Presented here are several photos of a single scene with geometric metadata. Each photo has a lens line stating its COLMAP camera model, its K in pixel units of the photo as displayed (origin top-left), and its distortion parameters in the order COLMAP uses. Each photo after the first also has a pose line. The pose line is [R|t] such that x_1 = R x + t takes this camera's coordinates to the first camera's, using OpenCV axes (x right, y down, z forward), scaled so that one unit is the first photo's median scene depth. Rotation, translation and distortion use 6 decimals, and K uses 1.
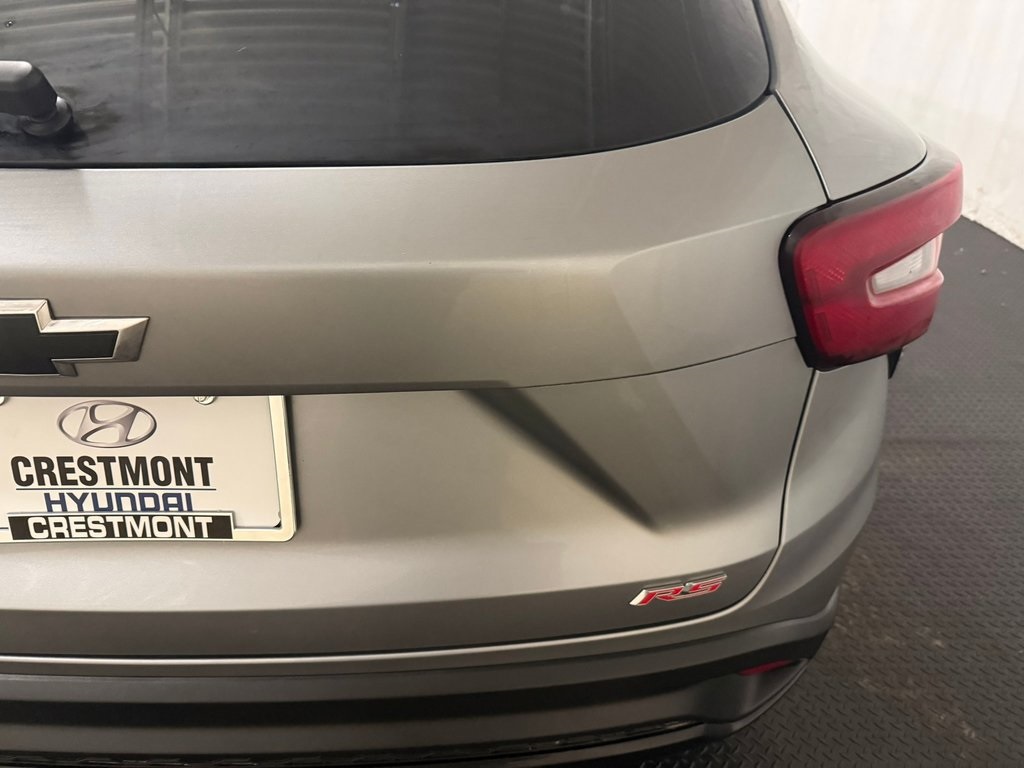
lens RADIAL K [[709.6, 0, 512.0], [0, 709.6, 384.0], [0, 0, 1]] dist [0.004303, -0.020625]
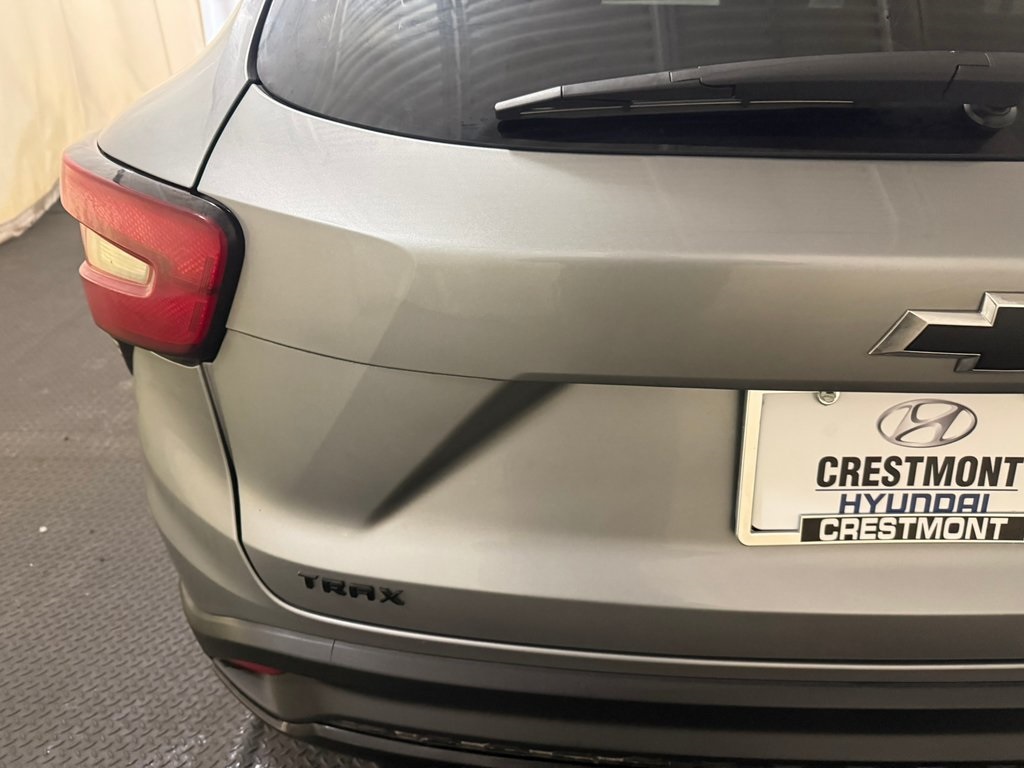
lens RADIAL K [[709.6, 0, 512.0], [0, 709.6, 384.0], [0, 0, 1]] dist [0.004303, -0.020625]
pose [[0.999919, 0.000463, -0.012749, -1.096416], [-0.000325, 0.999942, 0.010785, -0.007486], [0.012753, -0.010780, 0.999861, 0.020841]]
